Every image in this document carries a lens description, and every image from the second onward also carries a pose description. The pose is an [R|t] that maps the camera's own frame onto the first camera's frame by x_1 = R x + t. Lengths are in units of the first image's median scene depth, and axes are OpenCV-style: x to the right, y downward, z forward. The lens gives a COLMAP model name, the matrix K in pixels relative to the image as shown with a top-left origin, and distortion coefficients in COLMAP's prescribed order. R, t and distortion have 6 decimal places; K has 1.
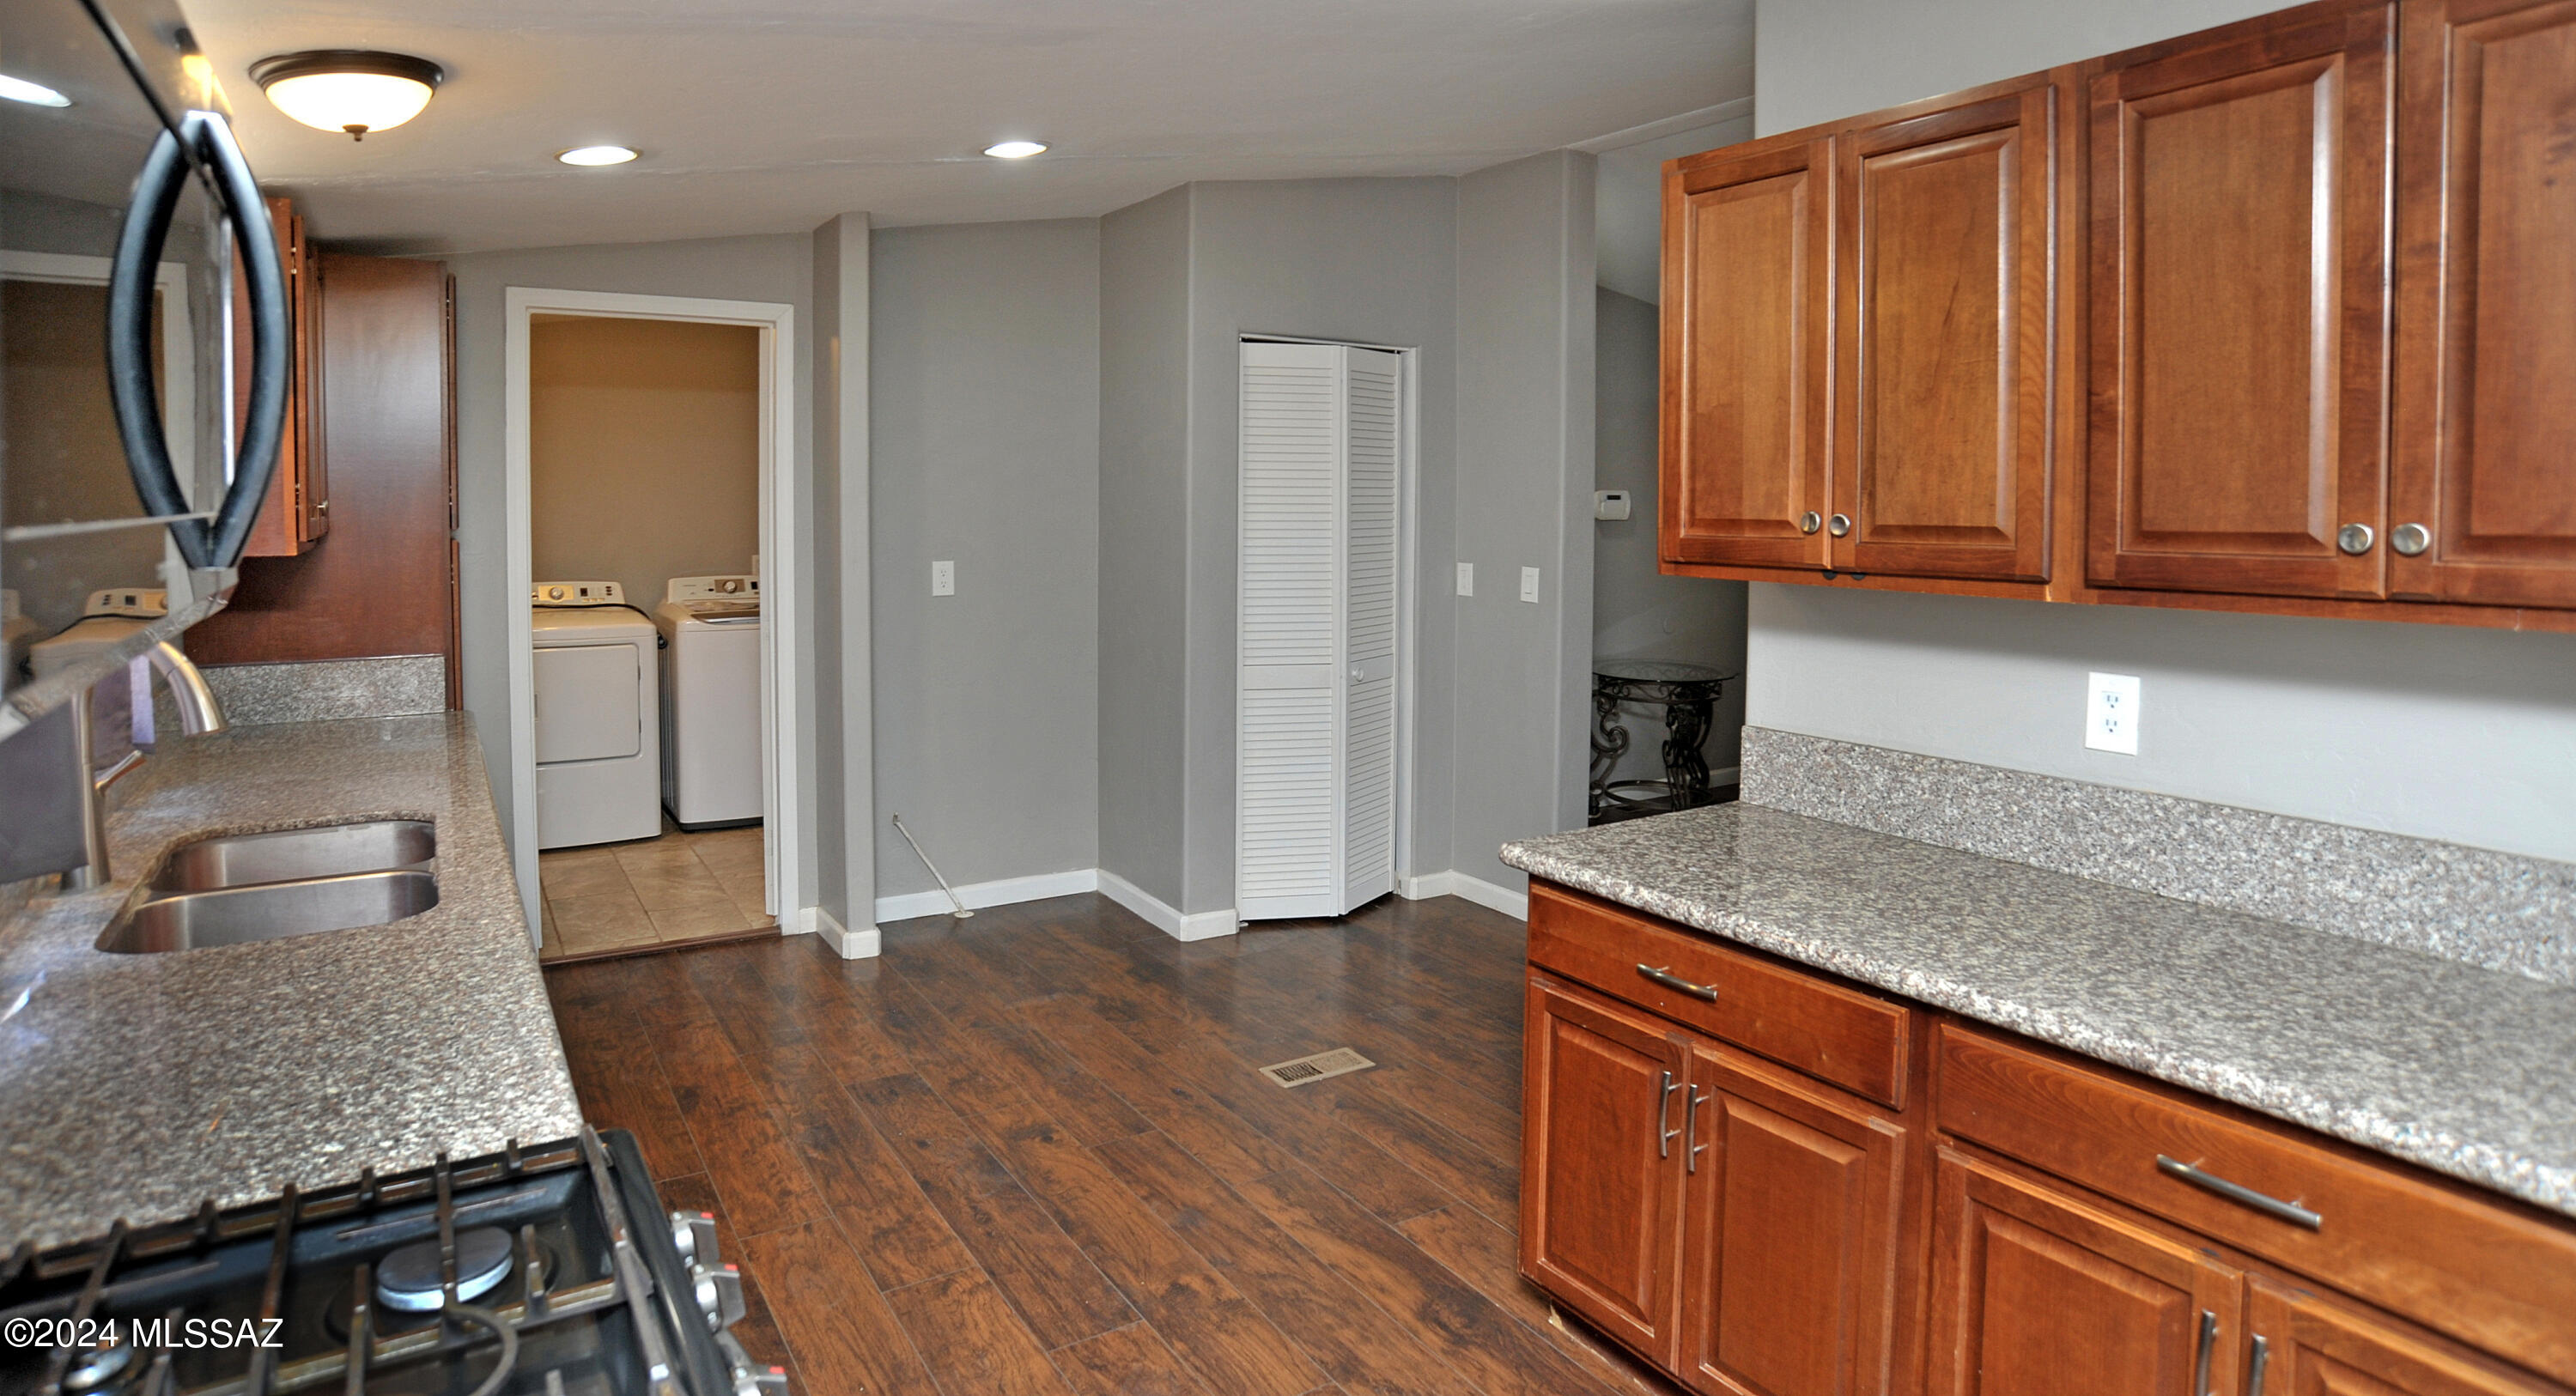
lens RADIAL K [[1345.6, 0, 1288.4], [0, 1345.6, 567.4], [0, 0, 1]] dist [-0.114066, 0.000295]
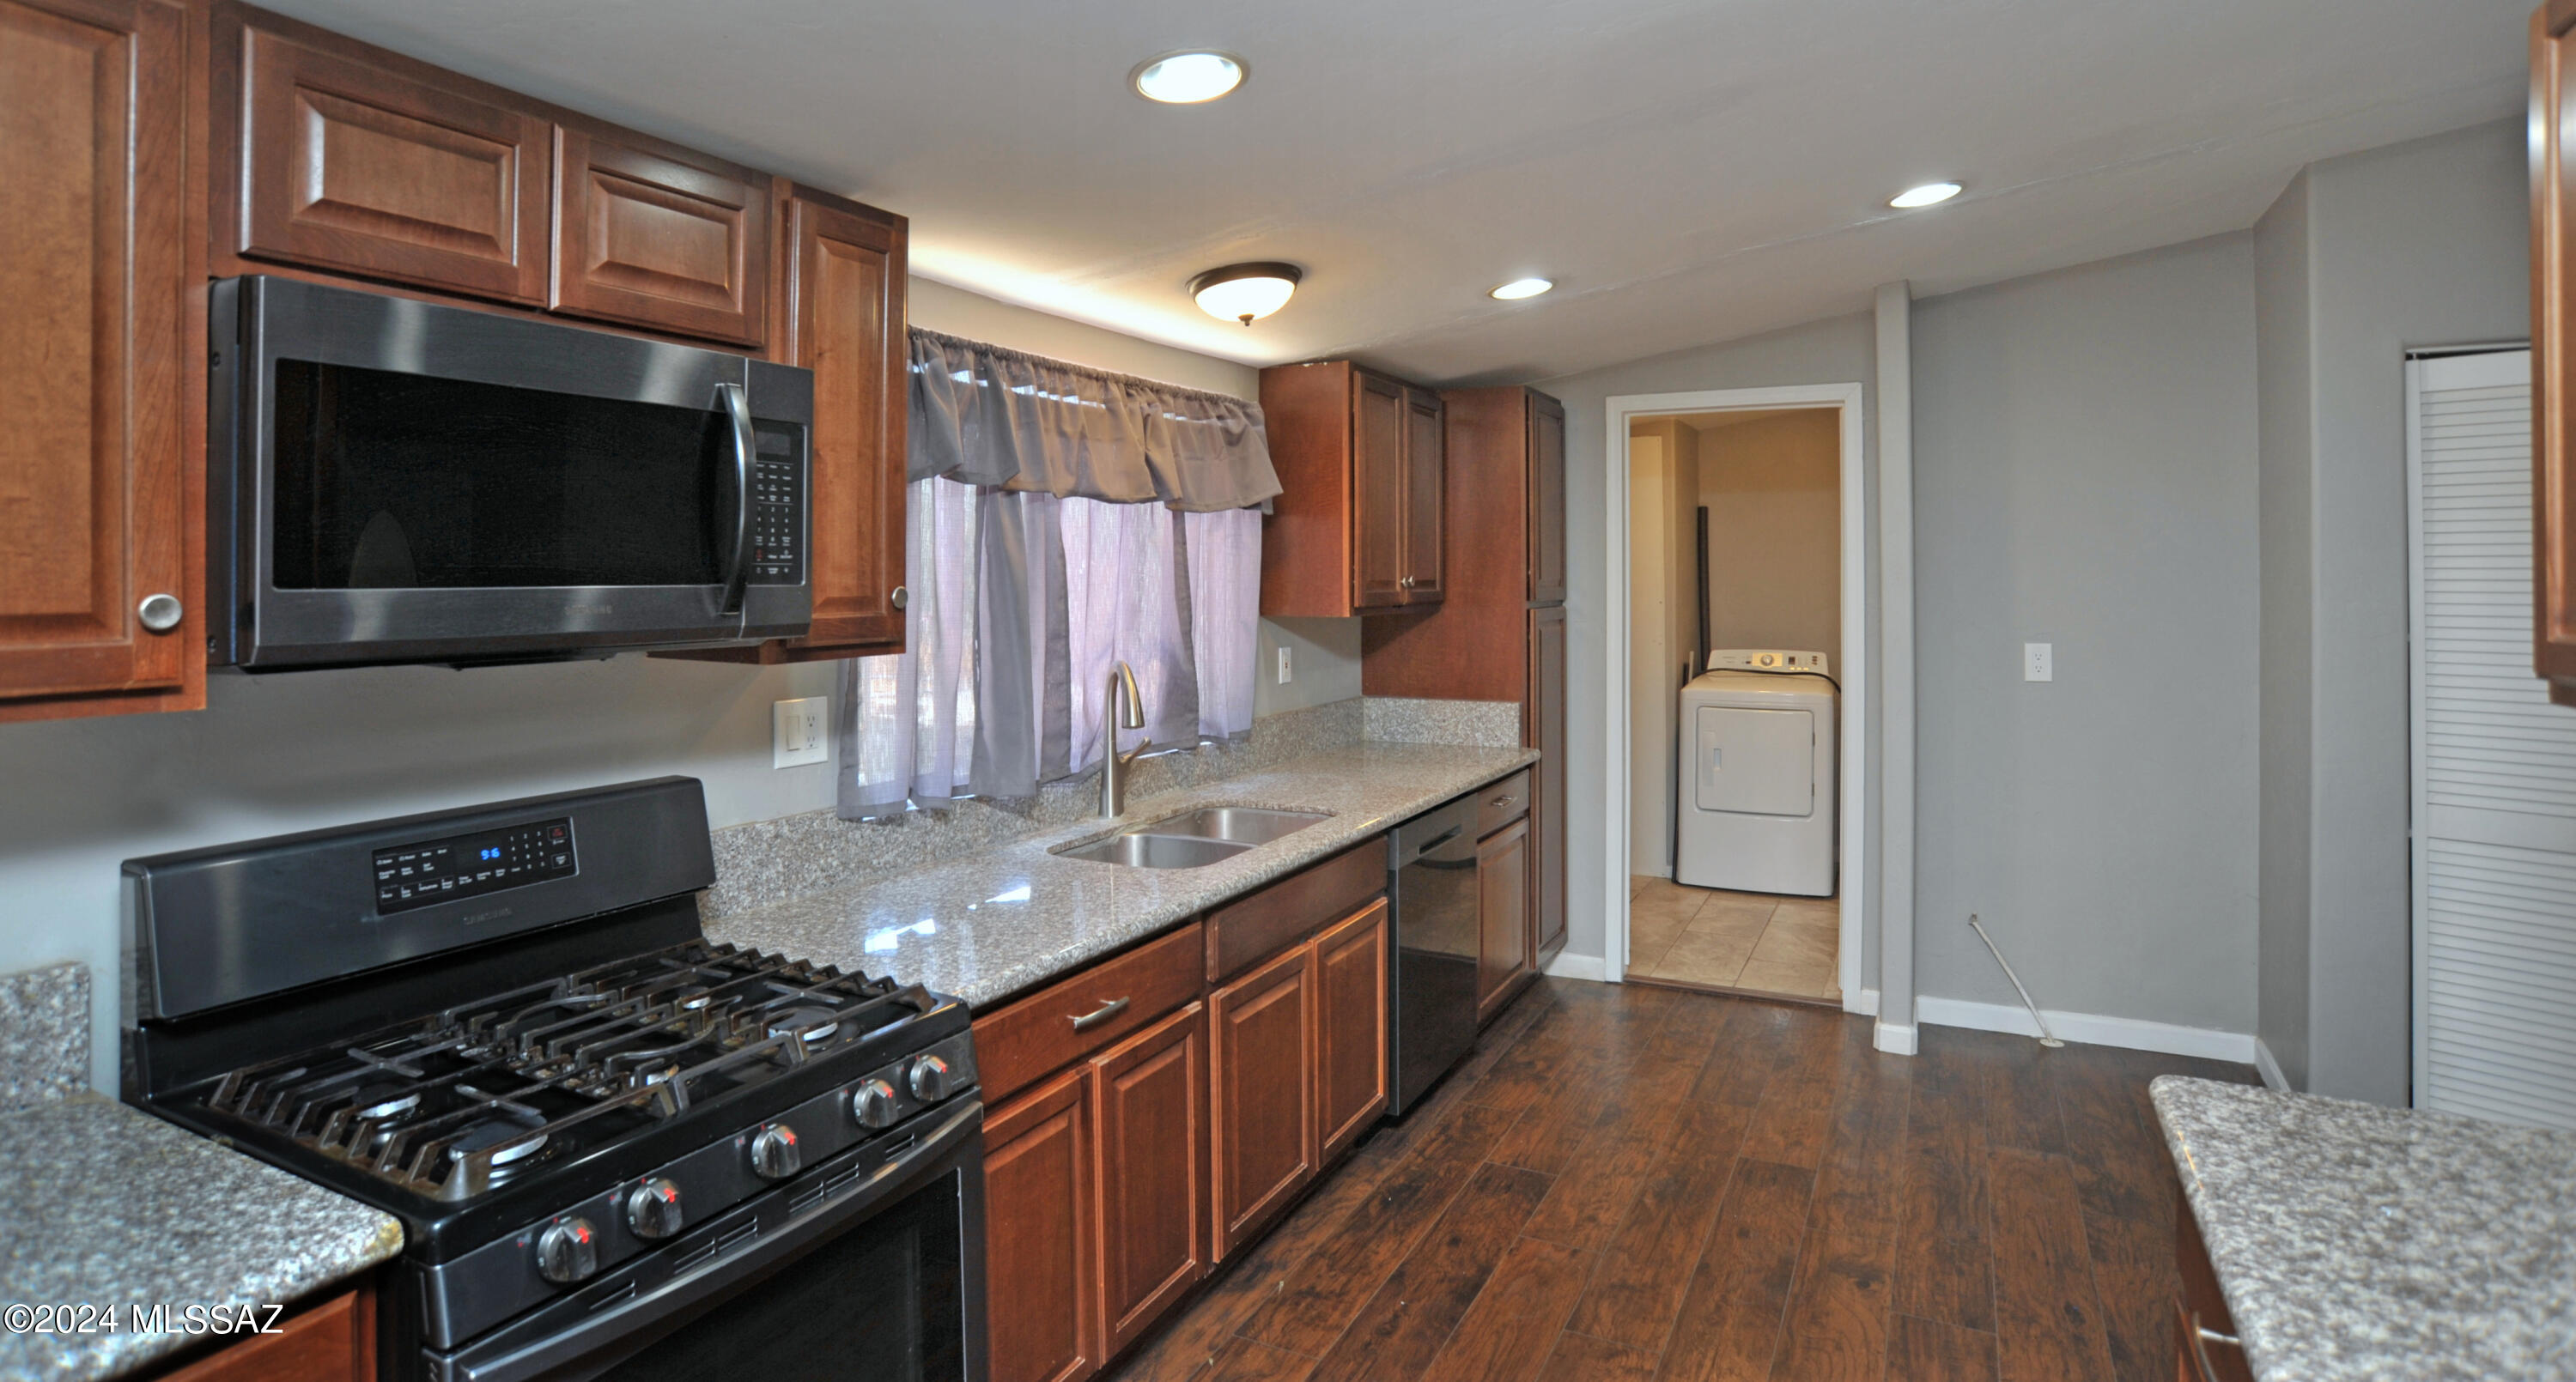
lens RADIAL K [[1290.2, 0, 1292.1], [0, 1290.2, 581.4], [0, 0, 1]] dist [-0.068768, 0.000395]
pose [[0.488363, -0.001023, -0.872640, 0.259647], [-0.039872, 0.998929, -0.023484, -0.007266], [0.871729, 0.046263, 0.487799, 0.154371]]
